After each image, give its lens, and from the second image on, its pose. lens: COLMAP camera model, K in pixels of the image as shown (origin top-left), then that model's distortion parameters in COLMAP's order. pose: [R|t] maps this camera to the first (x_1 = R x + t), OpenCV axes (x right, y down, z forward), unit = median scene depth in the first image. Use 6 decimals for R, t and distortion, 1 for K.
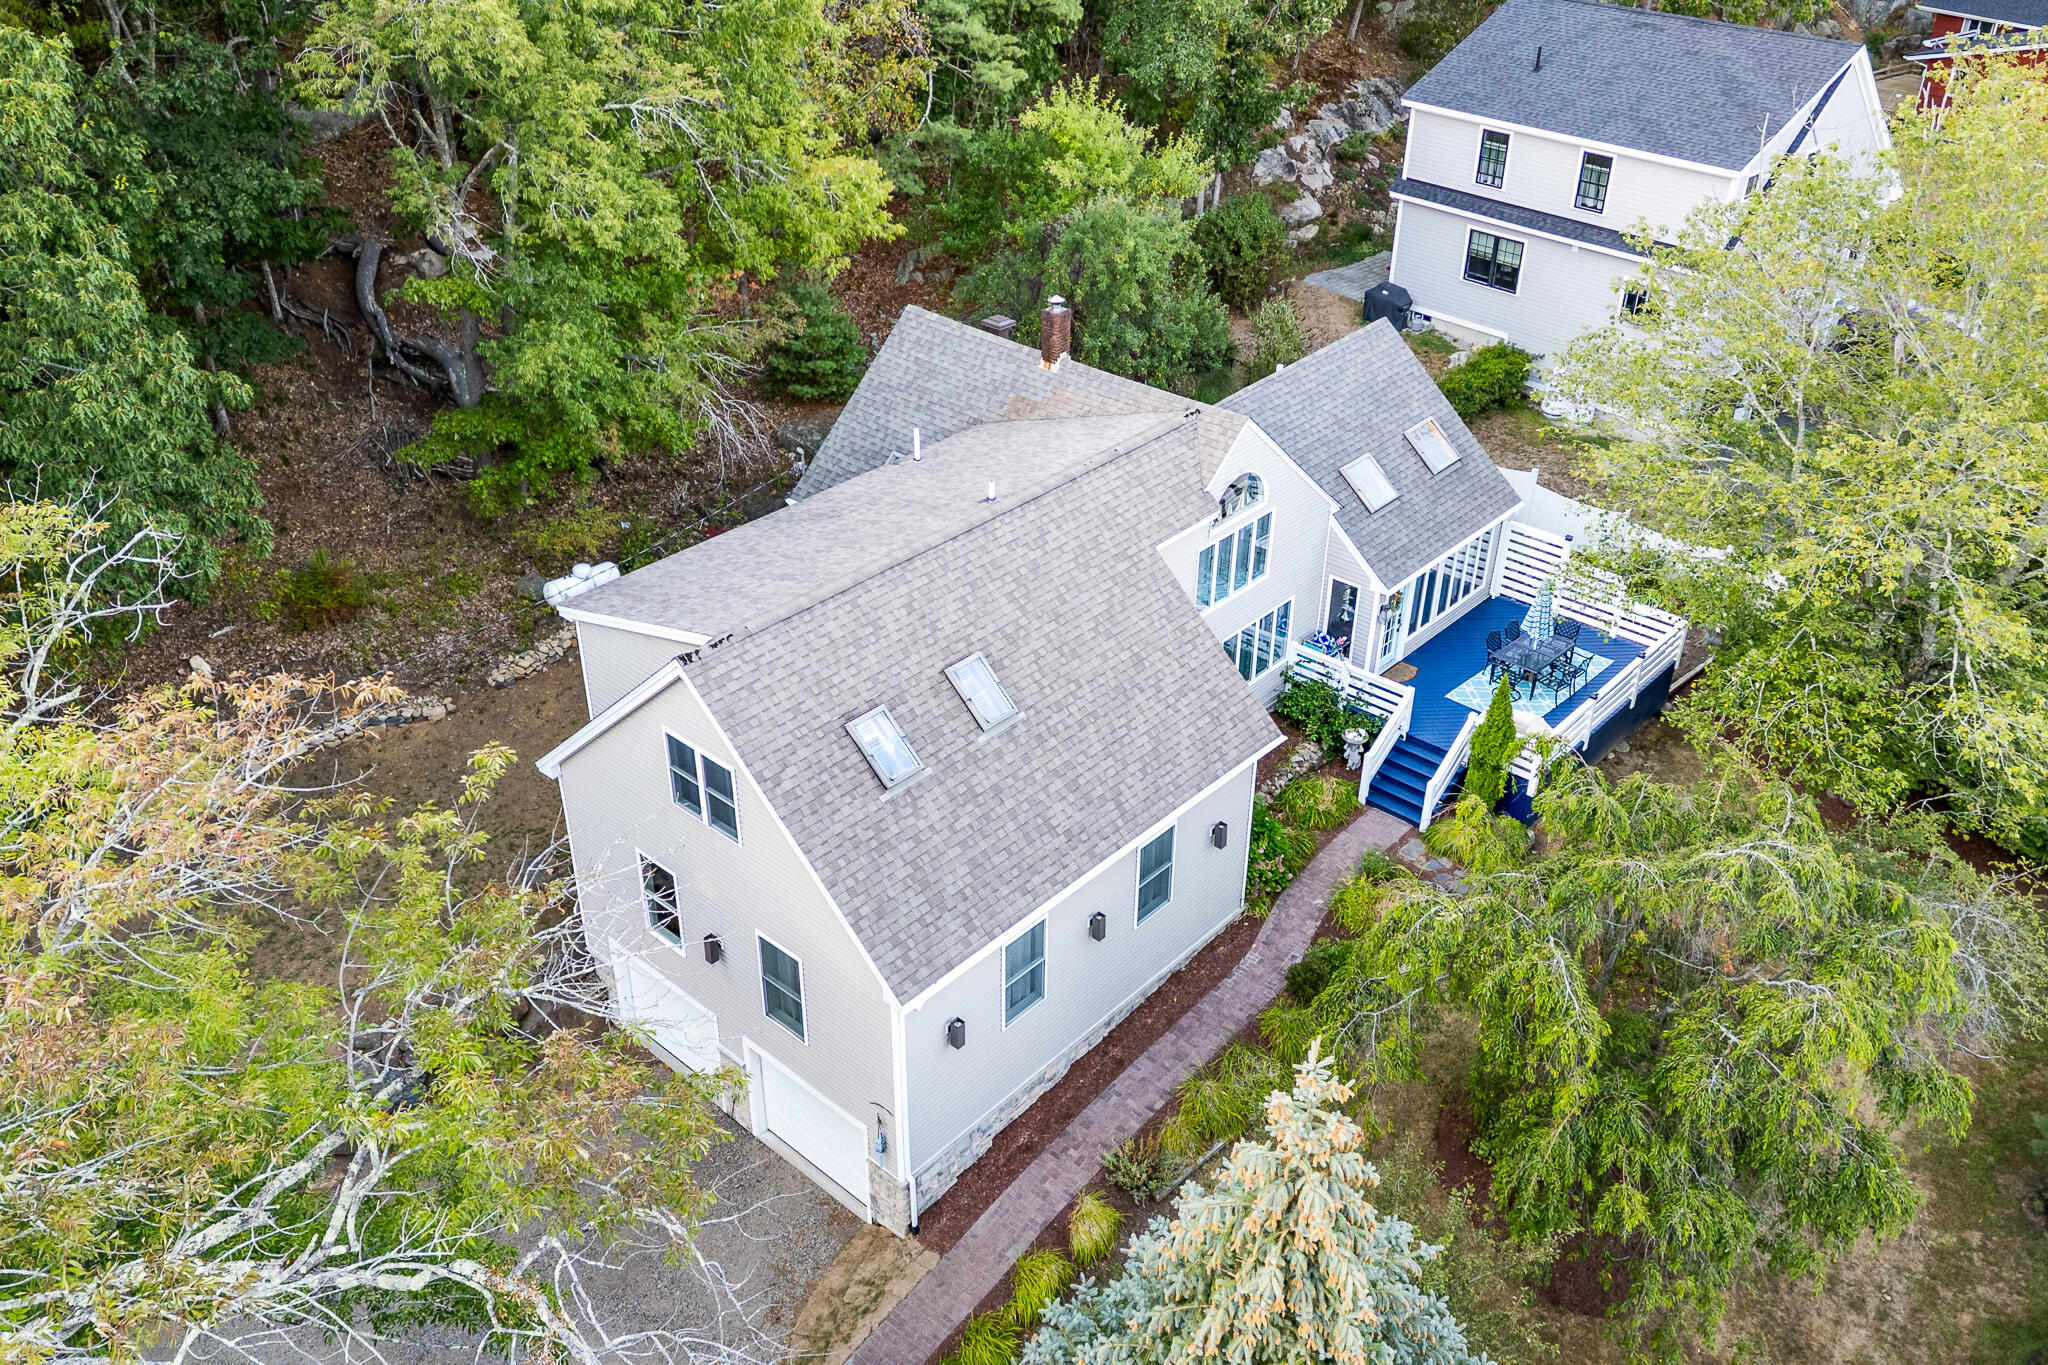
lens RADIAL K [[1740.1, 0, 1024.0], [0, 1740.1, 682.5], [0, 0, 1]] dist [0.007193, 0.003677]
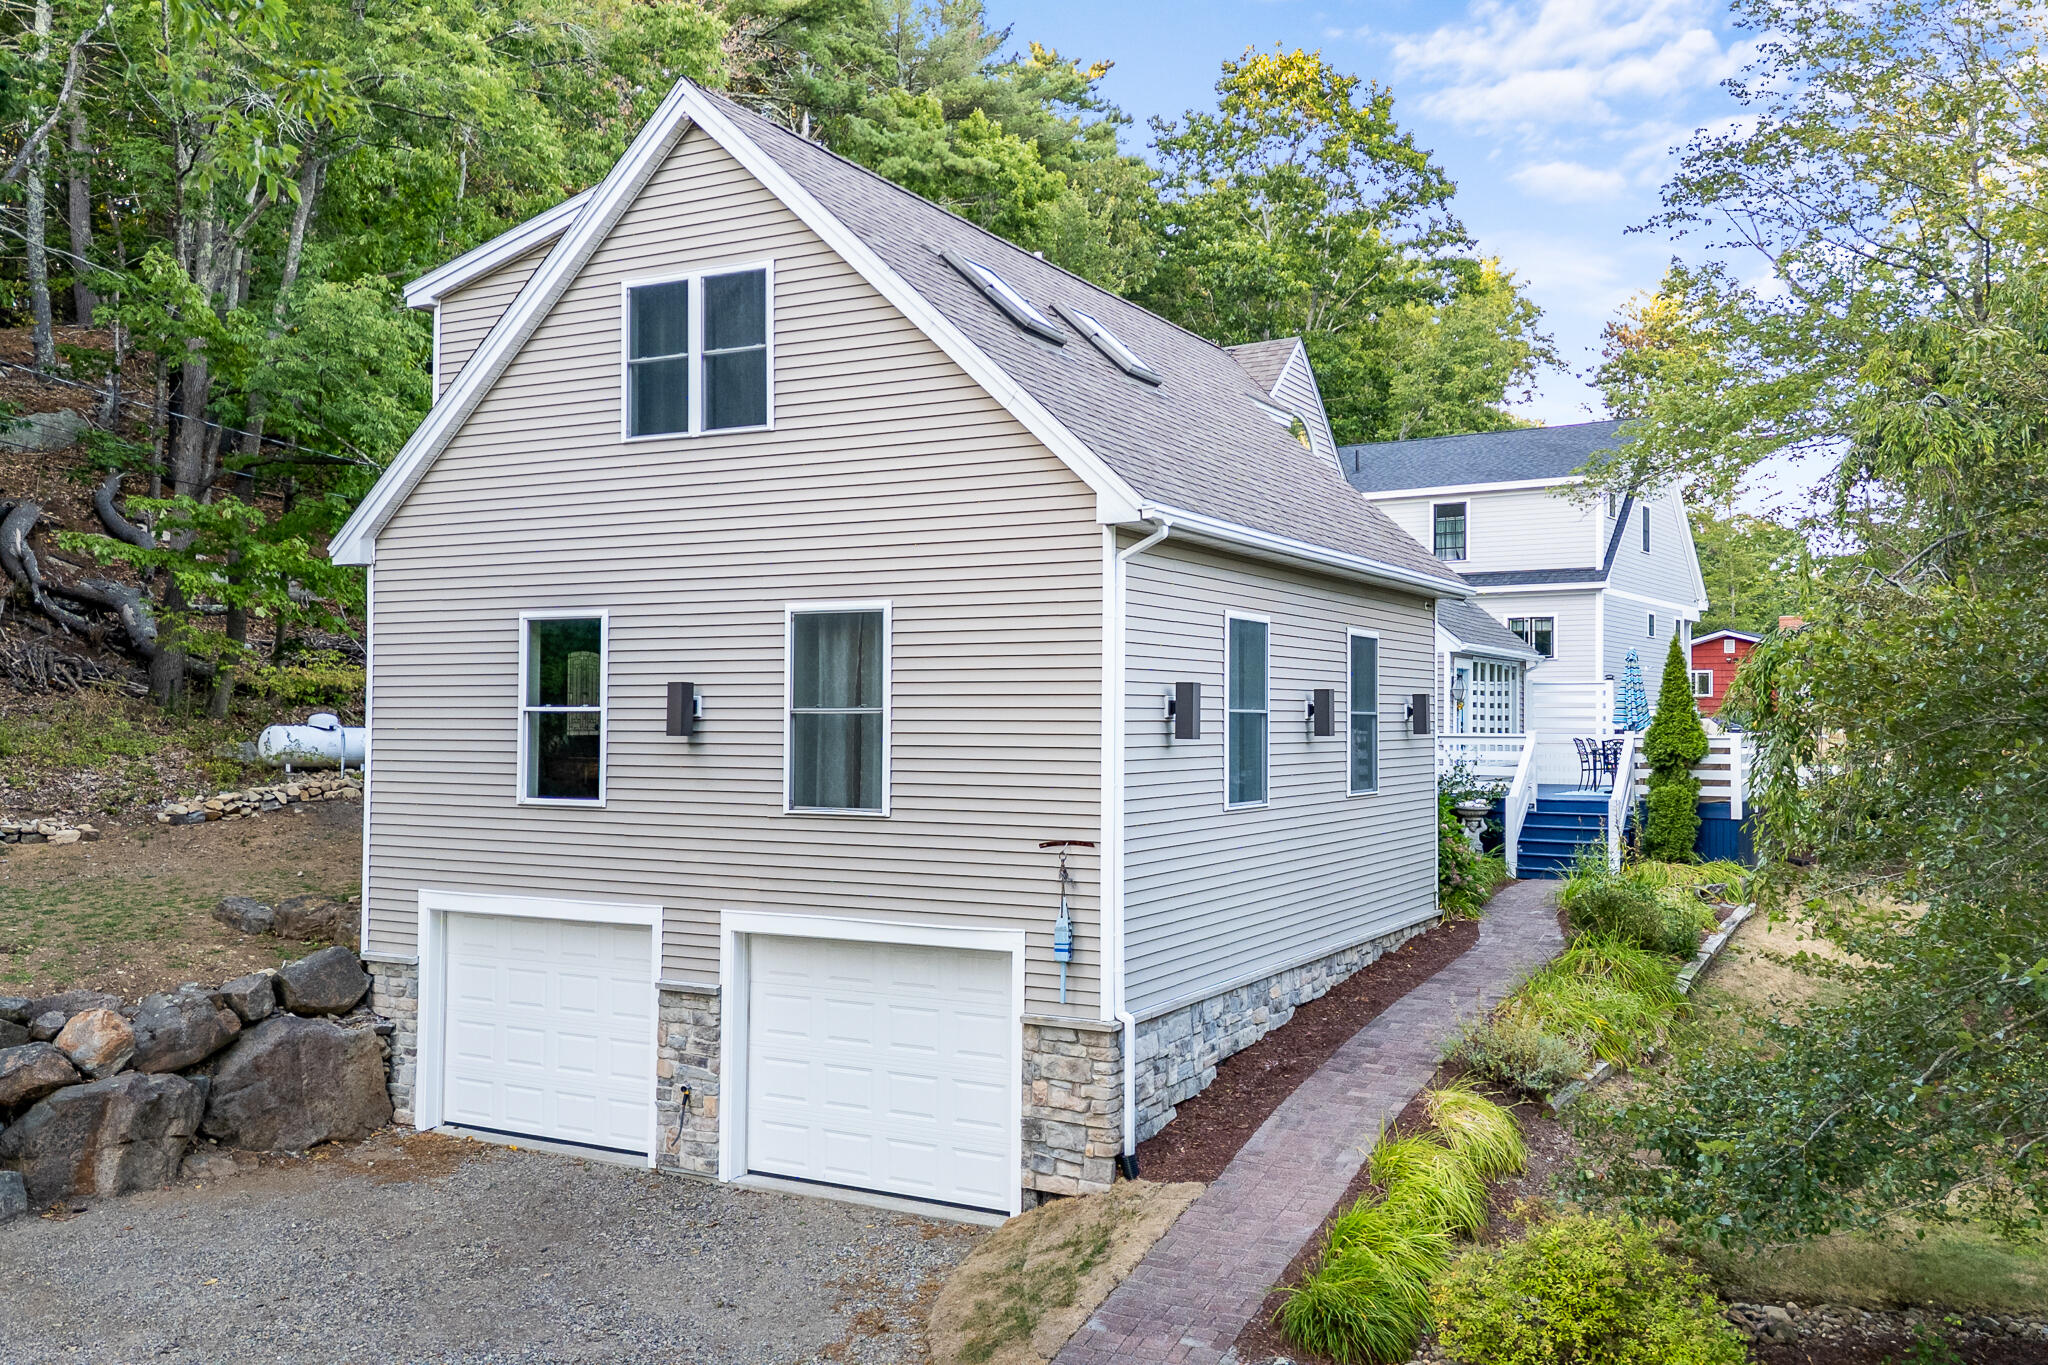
lens RADIAL K [[1740.1, 0, 1024.0], [0, 1740.1, 682.5], [0, 0, 1]] dist [0.007193, 0.003677]
pose [[0.971882, 0.007314, 0.235355, -0.165675], [0.129594, 0.817904, -0.560570, 0.380900], [-0.196598, 0.575309, 0.793958, 0.447611]]
